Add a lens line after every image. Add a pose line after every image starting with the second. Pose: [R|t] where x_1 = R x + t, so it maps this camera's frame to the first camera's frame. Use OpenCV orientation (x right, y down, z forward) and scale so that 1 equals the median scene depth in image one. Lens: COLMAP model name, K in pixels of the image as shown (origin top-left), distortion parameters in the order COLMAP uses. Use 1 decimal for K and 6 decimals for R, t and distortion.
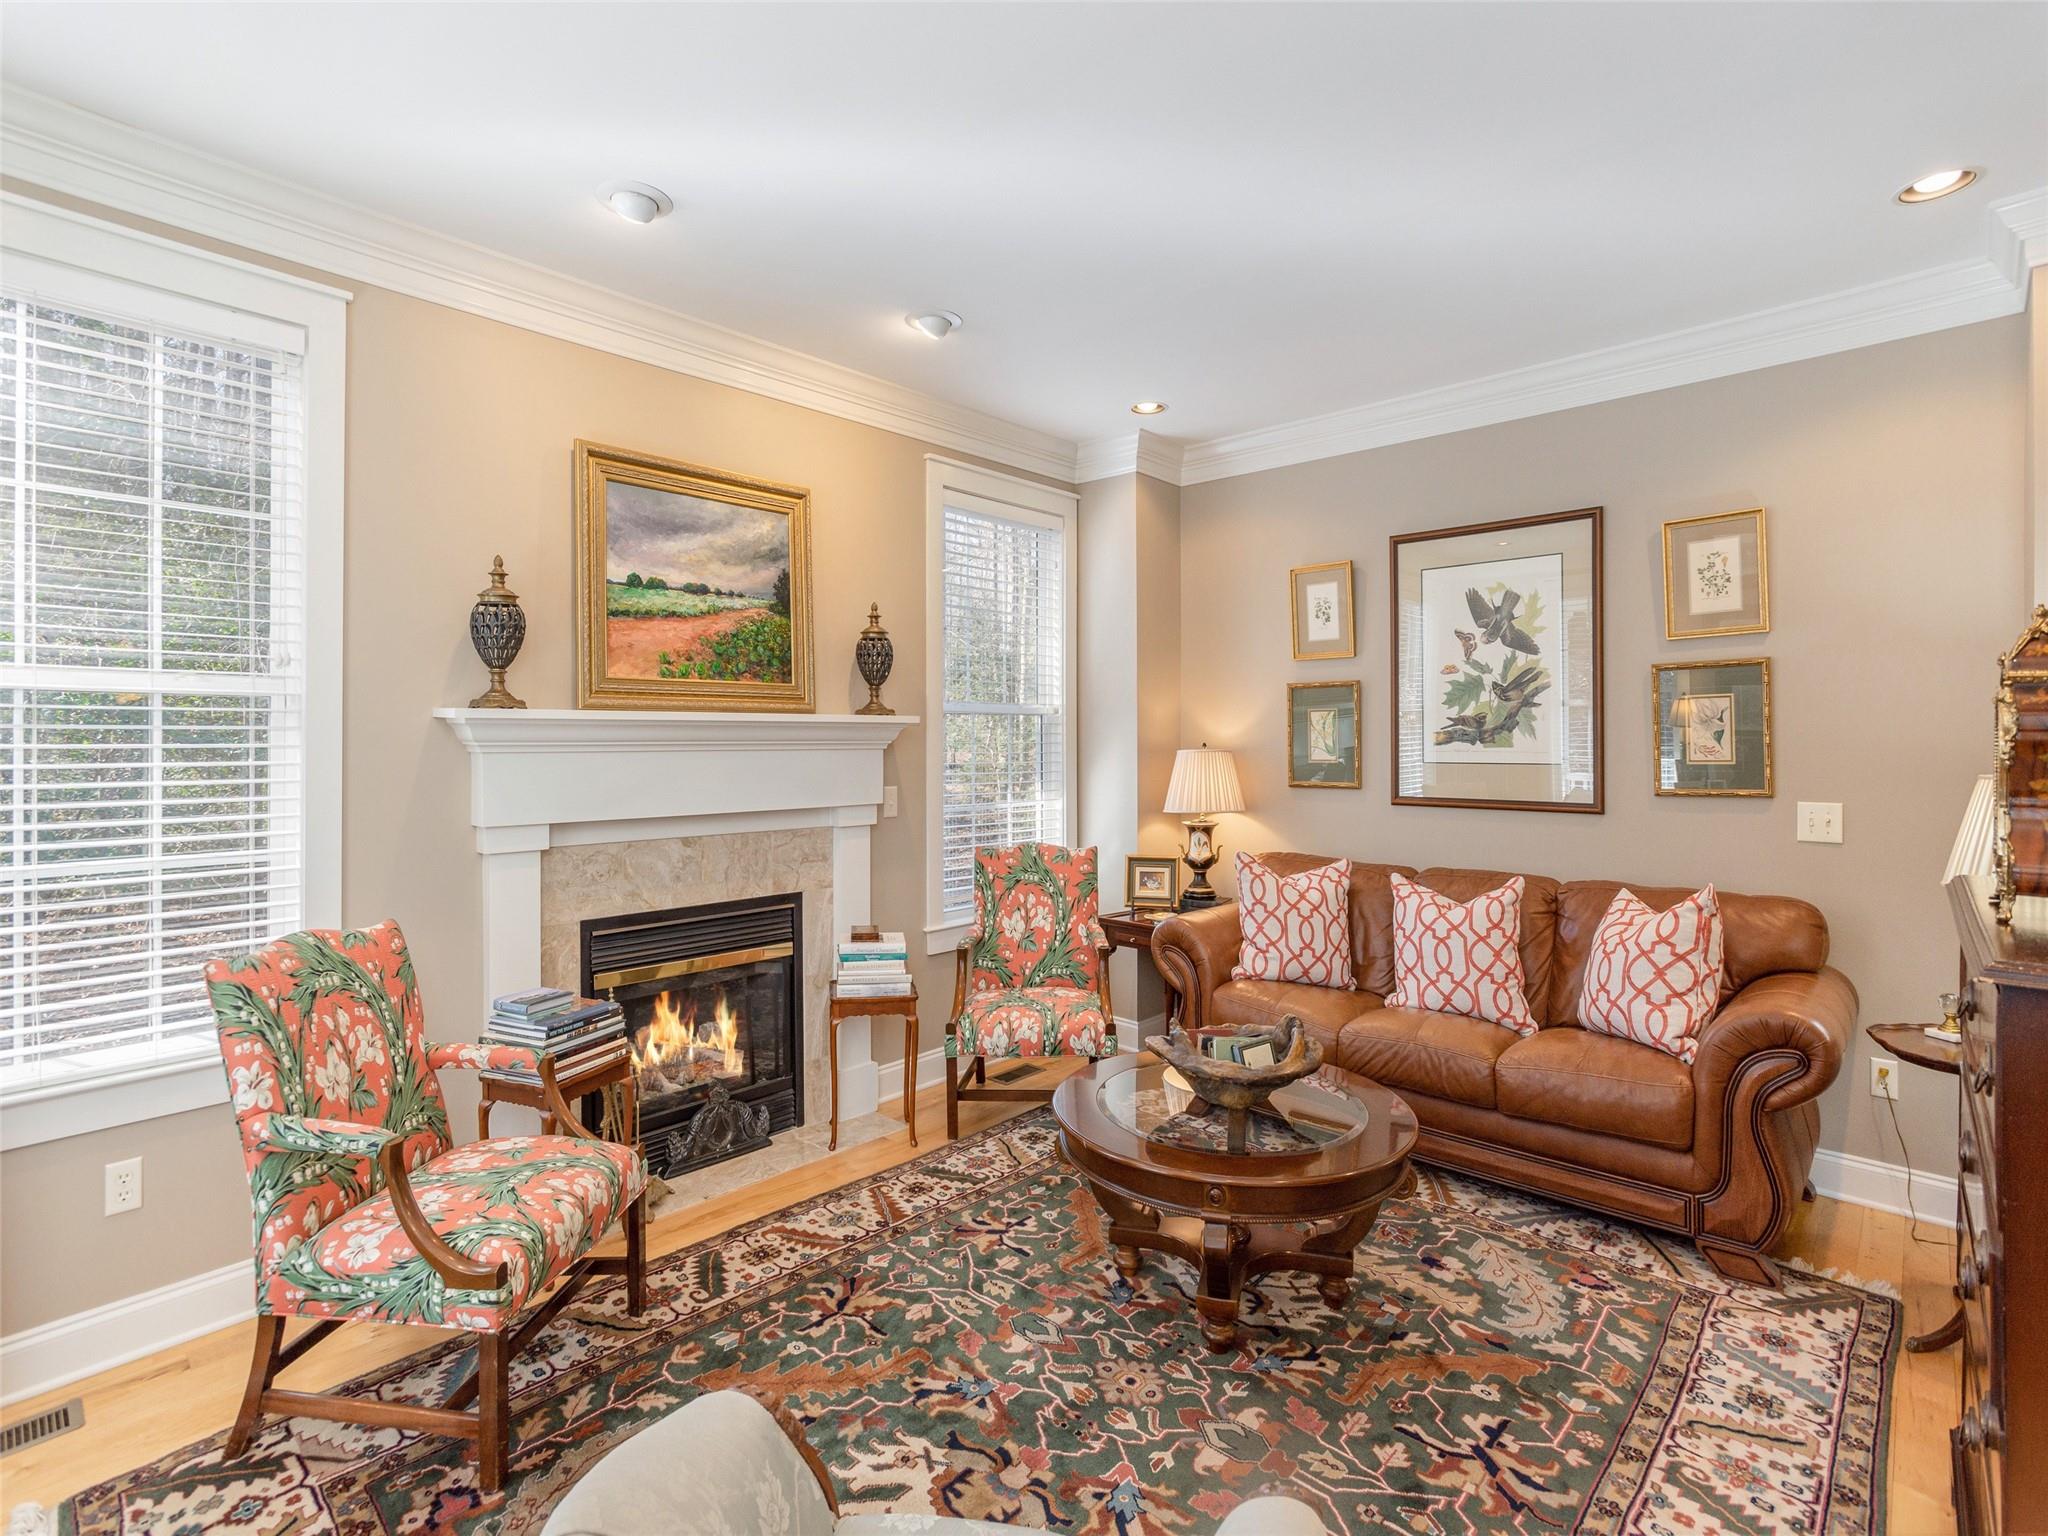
lens RADIAL K [[990.4, 0, 1032.0], [0, 990.4, 755.2], [0, 0, 1]] dist [-0.017688, 0.008781]
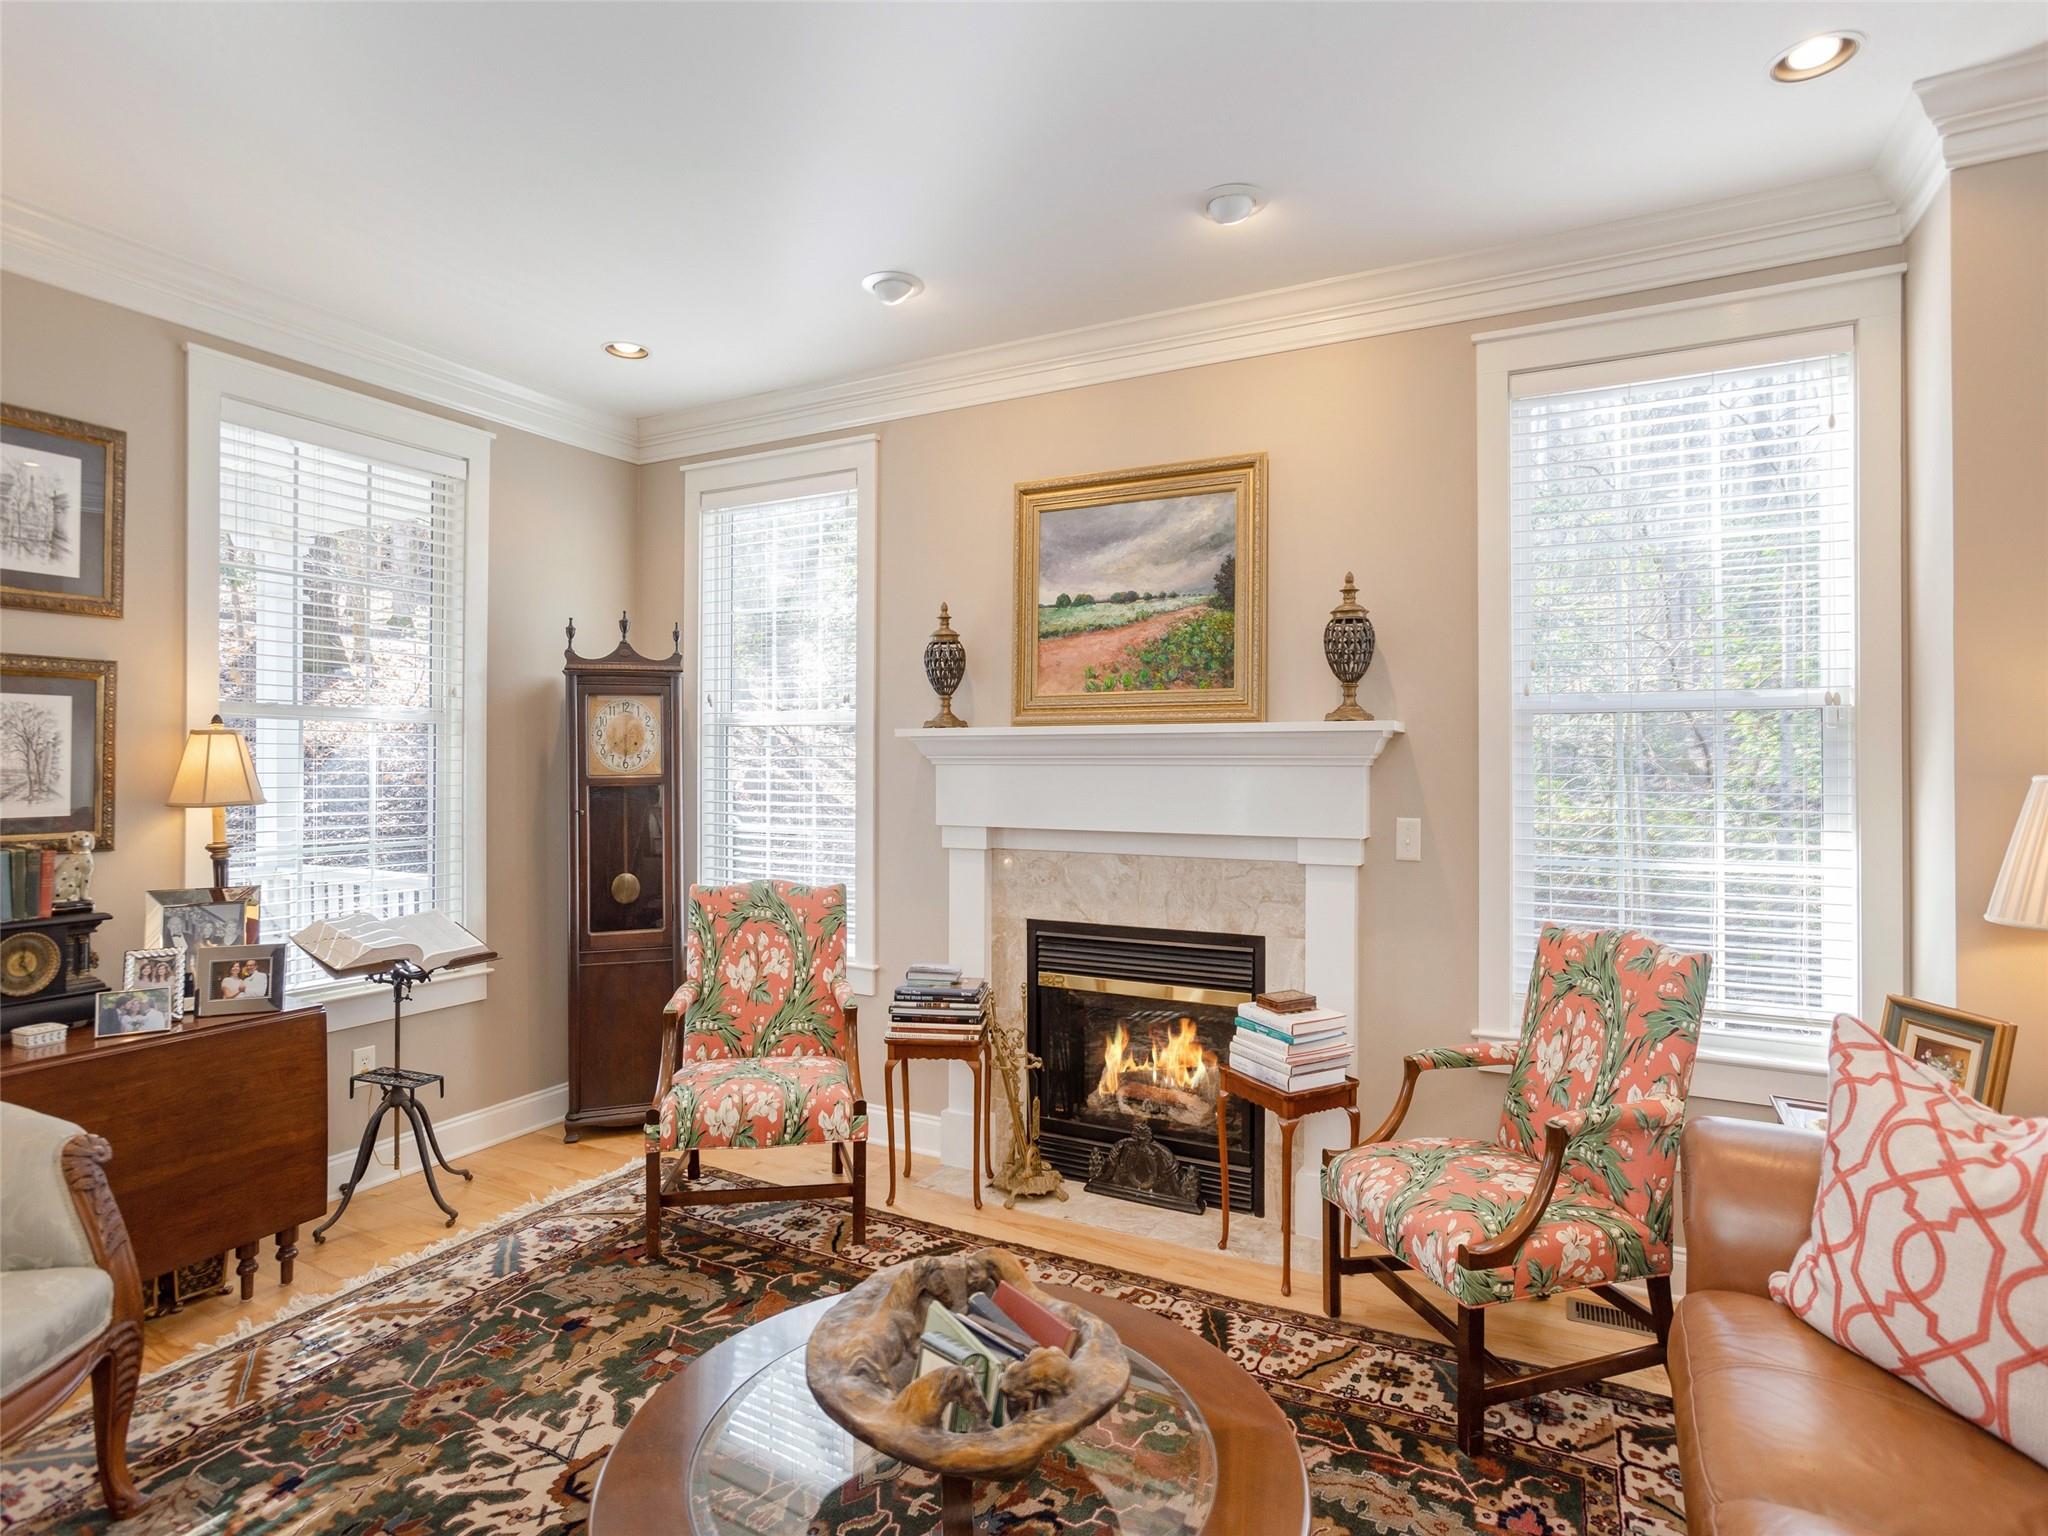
lens RADIAL K [[1104.6, 0, 1019.9], [0, 1104.6, 756.6], [0, 0, 1]] dist [-0.021332, 0.002016]
pose [[0.257266, 0.000587, -0.966340, 0.658890], [-0.015667, 0.999871, -0.003564, -0.007145], [0.966214, 0.016056, 0.257242, 0.608193]]
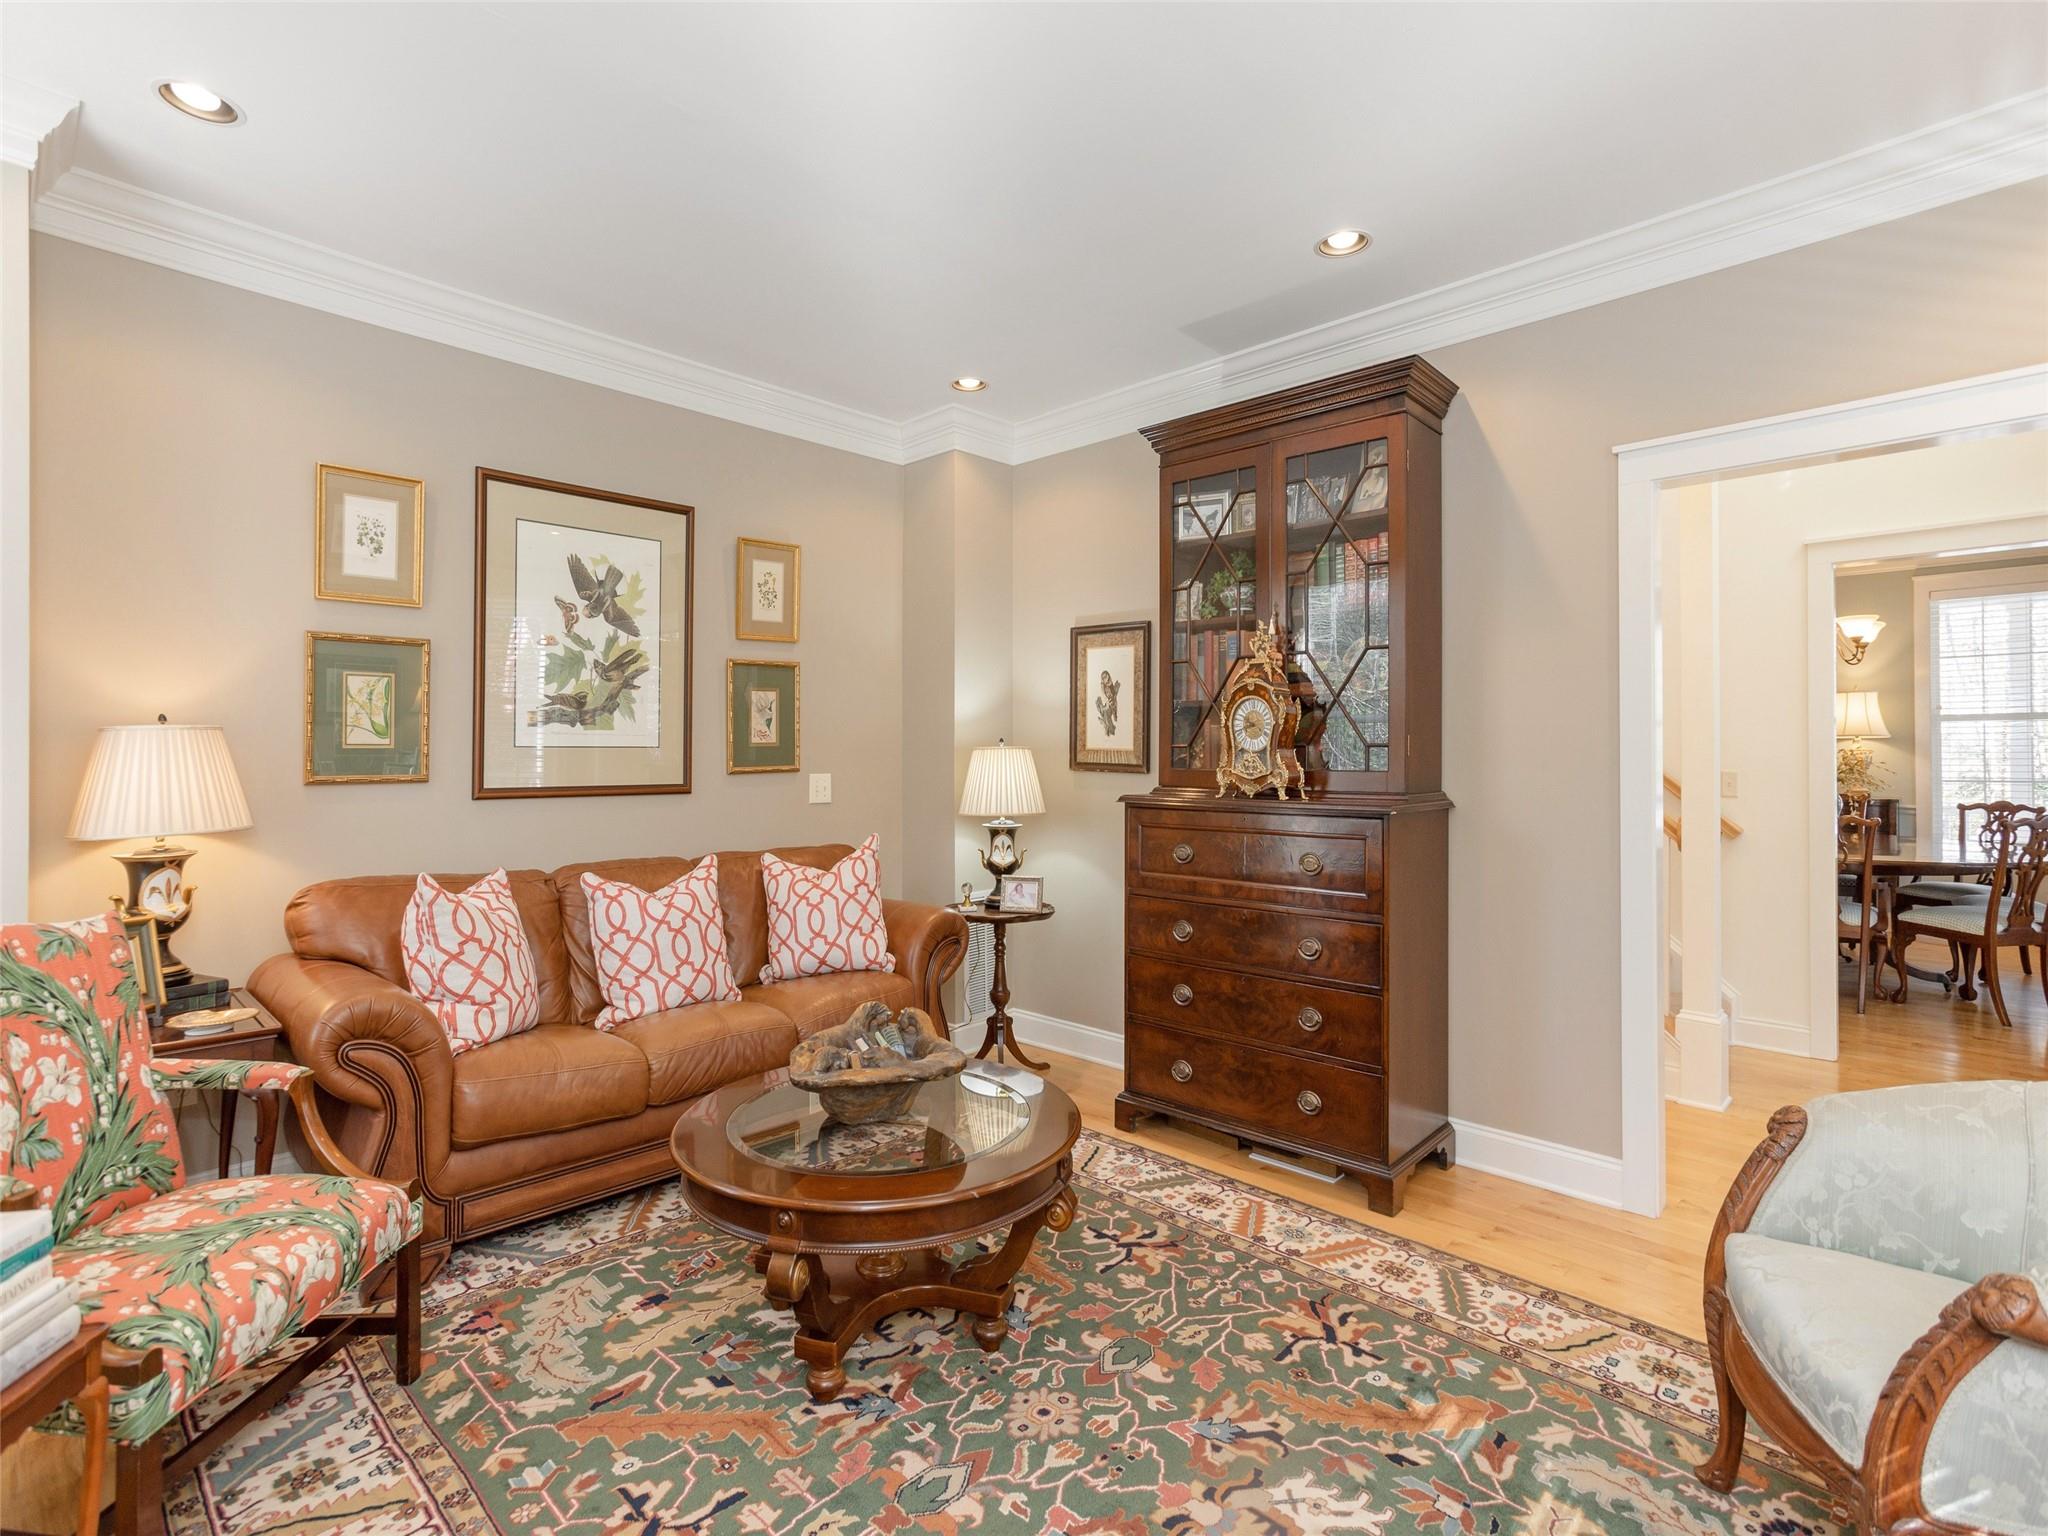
lens RADIAL K [[990.4, 0, 1029.8], [0, 990.4, 753.4], [0, 0, 1]] dist [-0.017688, 0.008781]
pose [[0.008881, 0.003939, 0.999953, -0.520832], [0.019169, 0.999808, -0.004108, 0.029634], [-0.999777, 0.019205, 0.008804, 0.654162]]
